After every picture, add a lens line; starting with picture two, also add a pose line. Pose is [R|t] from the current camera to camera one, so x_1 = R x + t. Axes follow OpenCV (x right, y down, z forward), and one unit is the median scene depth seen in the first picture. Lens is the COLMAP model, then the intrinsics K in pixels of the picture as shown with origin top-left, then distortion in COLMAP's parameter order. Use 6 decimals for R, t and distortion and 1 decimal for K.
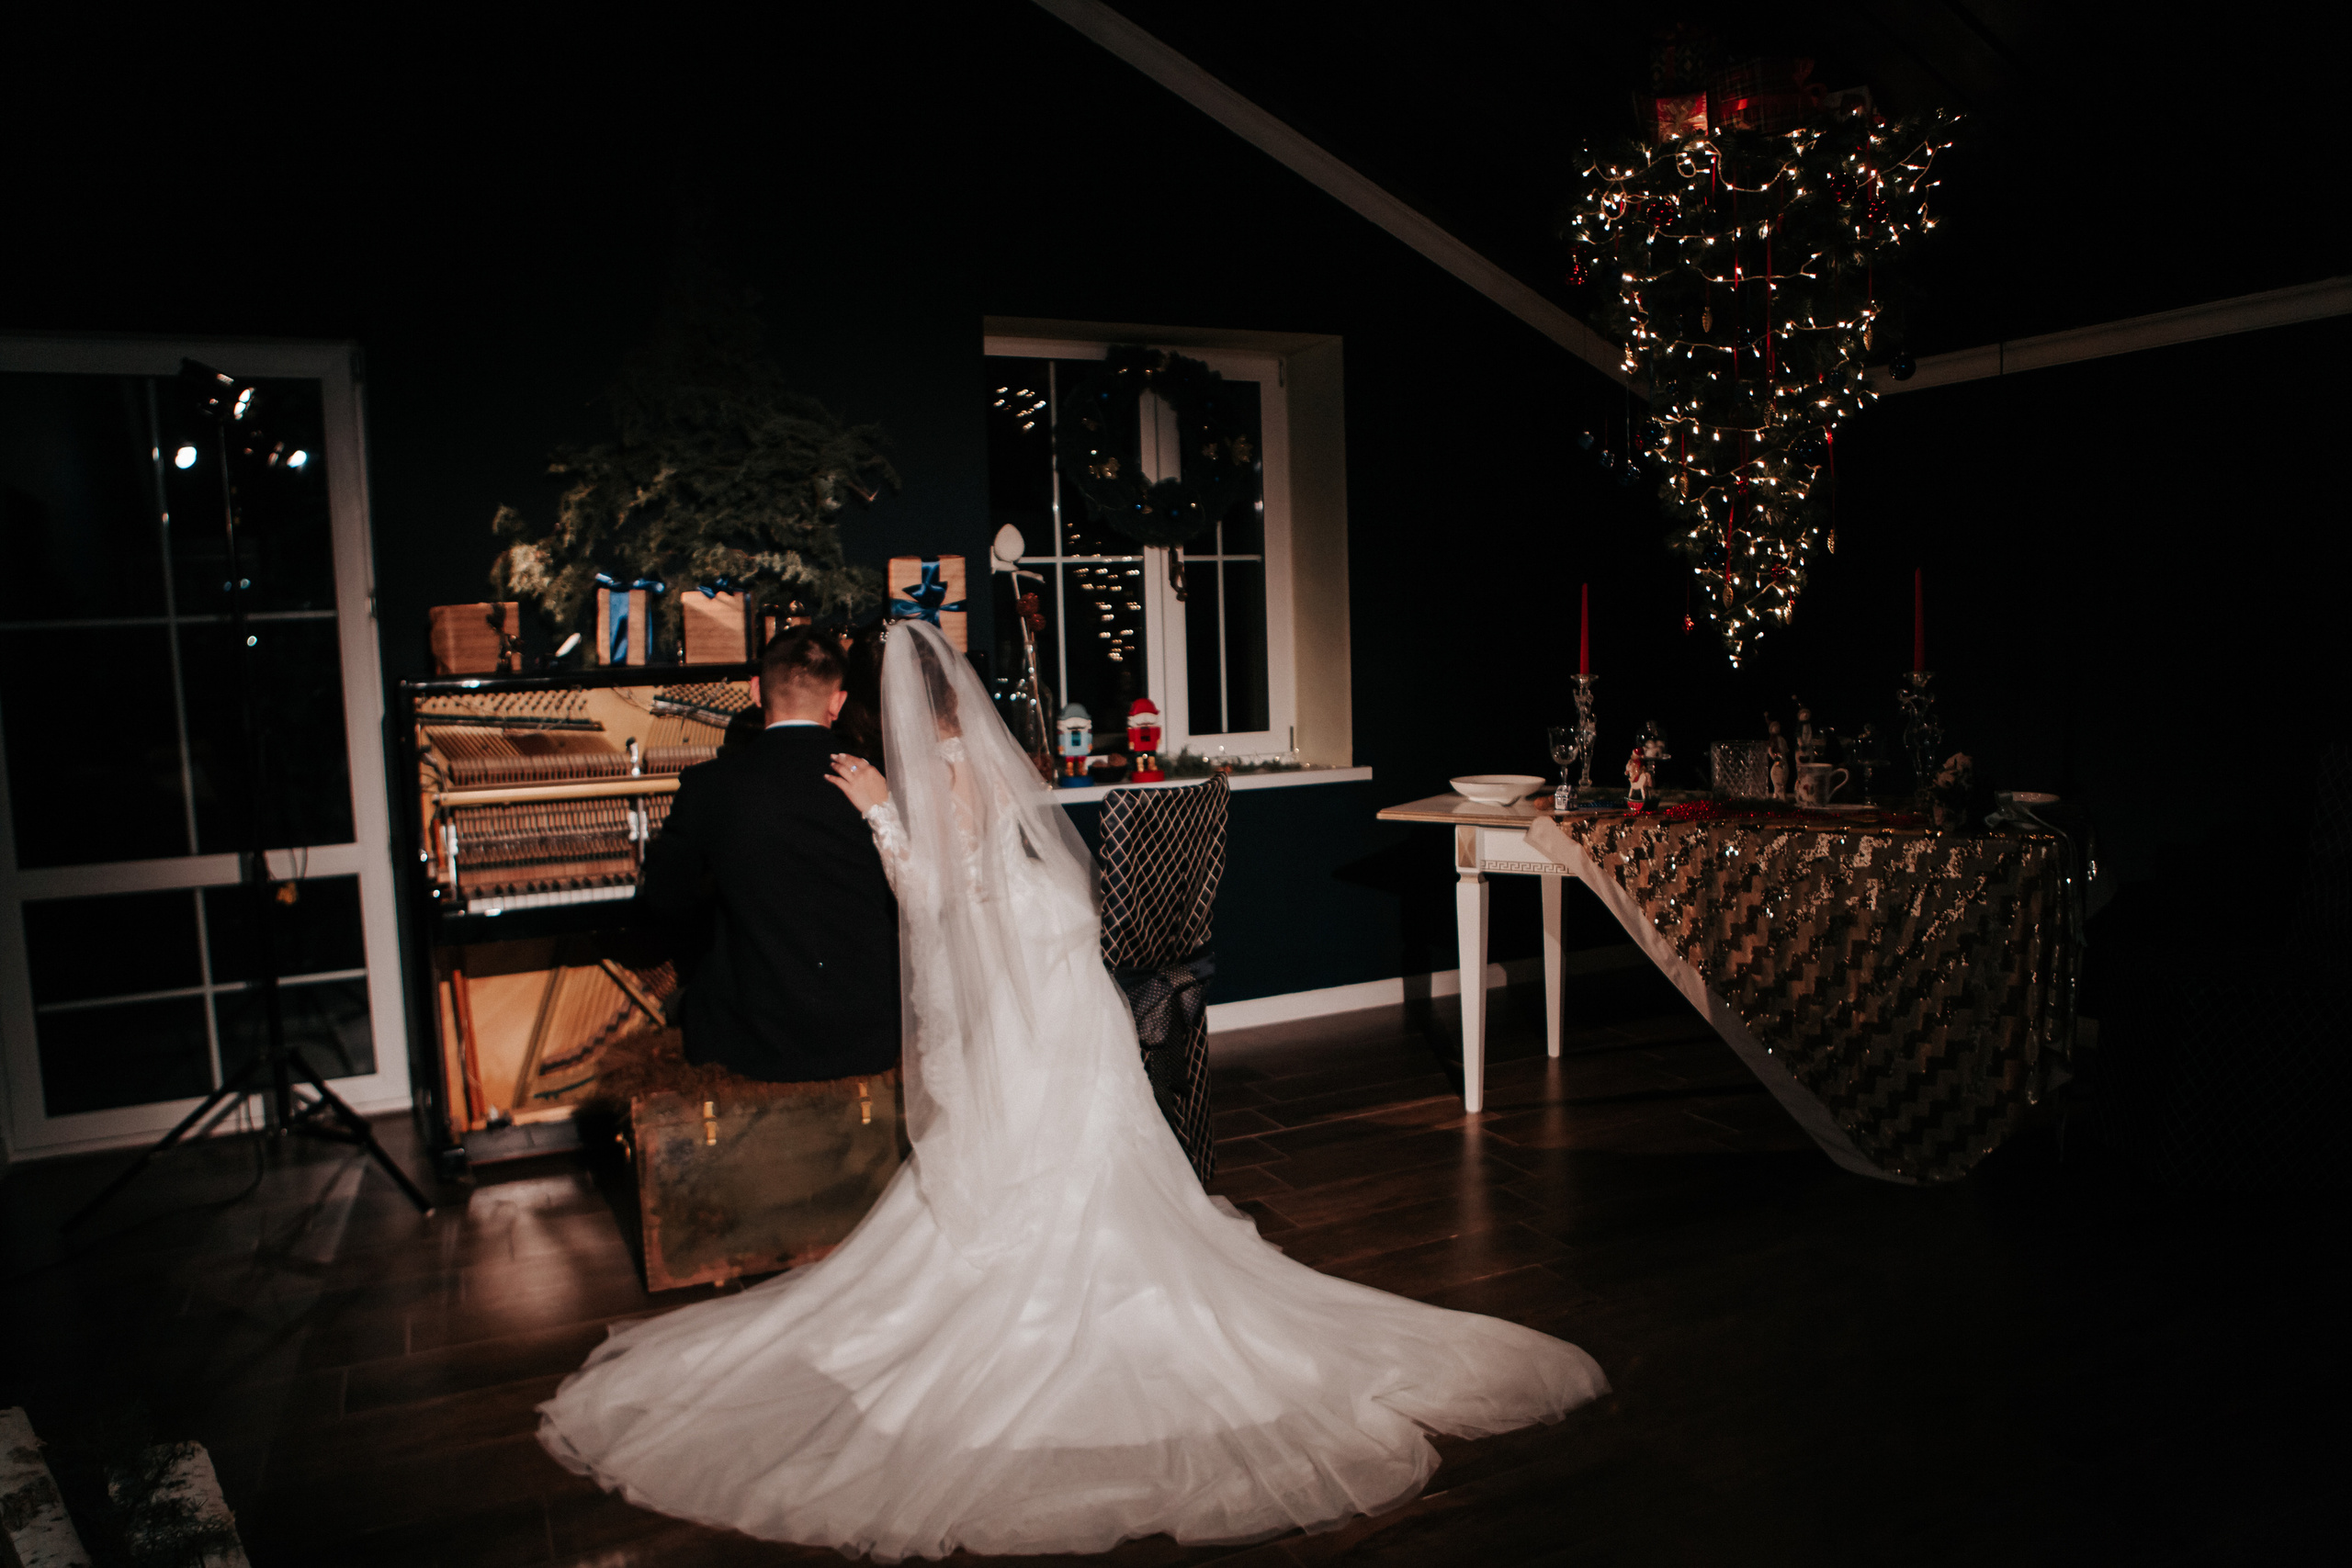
lens RADIAL K [[1585.0, 0, 1156.2], [0, 1585.0, 790.8], [0, 0, 1]] dist [-0.105705, 0.068097]
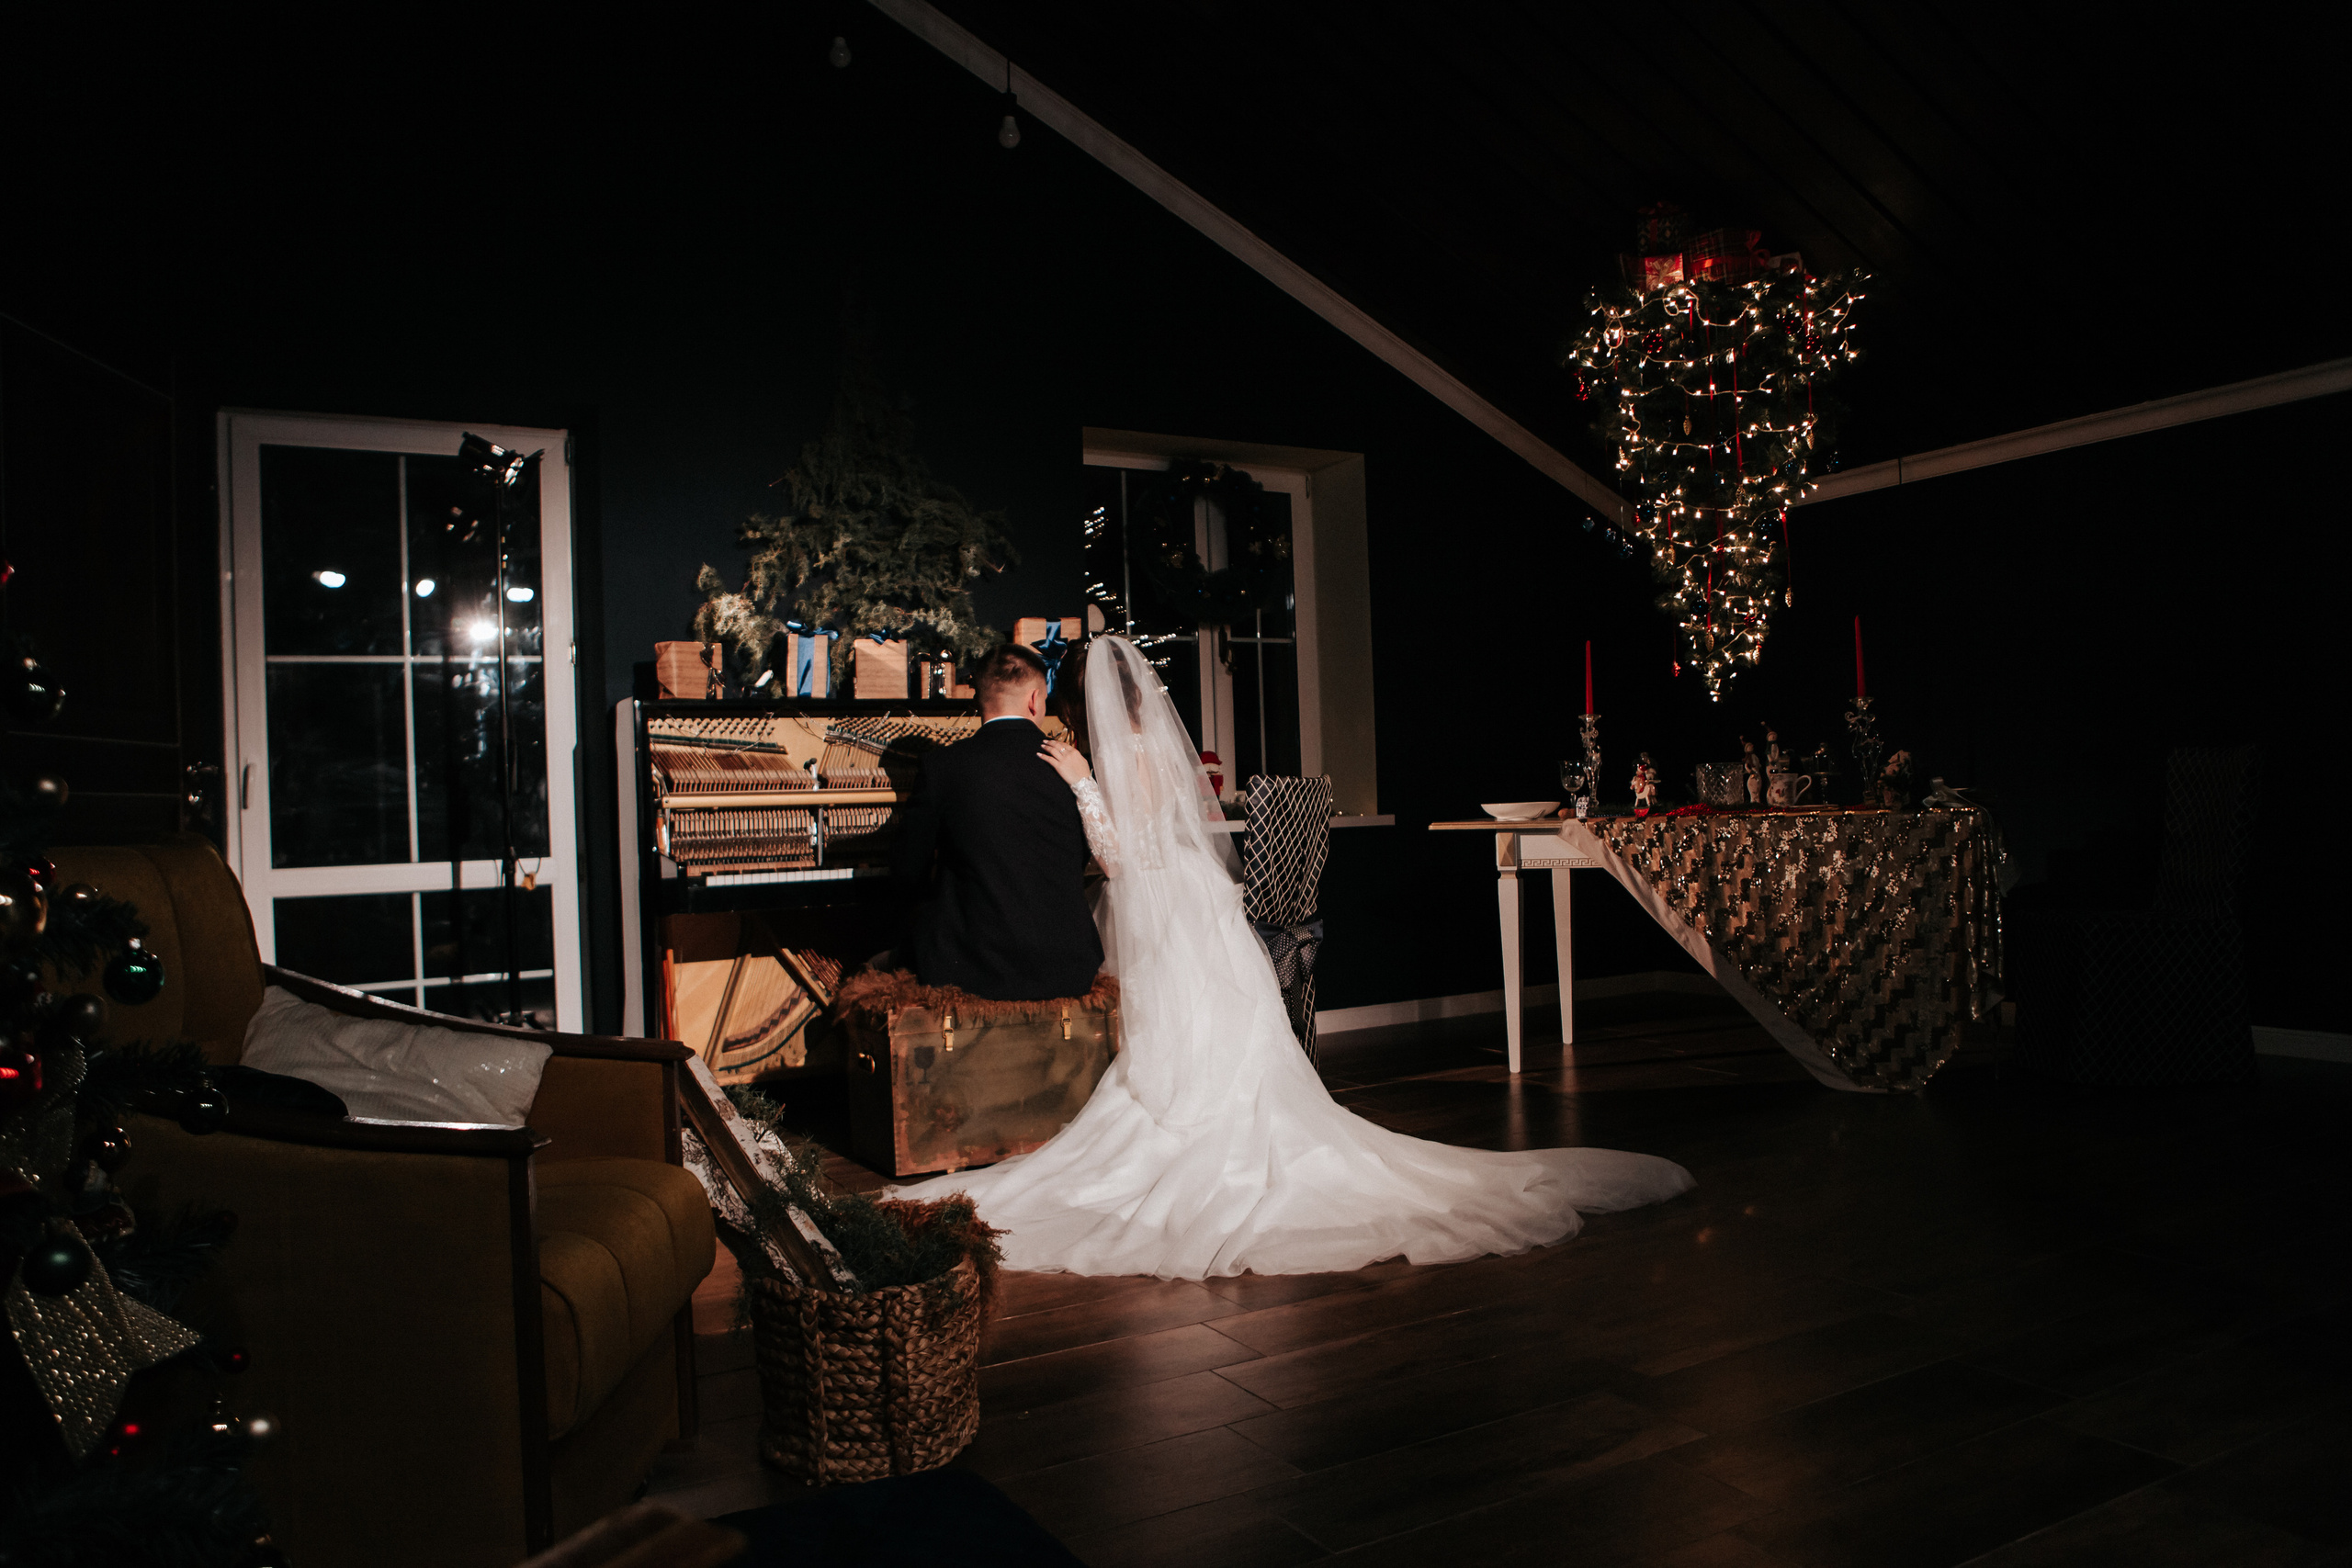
lens RADIAL K [[1585.0, 0, 1156.2], [0, 1585.0, 790.8], [0, 0, 1]] dist [-0.105705, 0.068097]
pose [[0.997355, -0.001822, 0.072661, -0.175825], [0.009792, 0.993940, -0.109489, 0.132513], [-0.072021, 0.109911, 0.991329, -0.210850]]
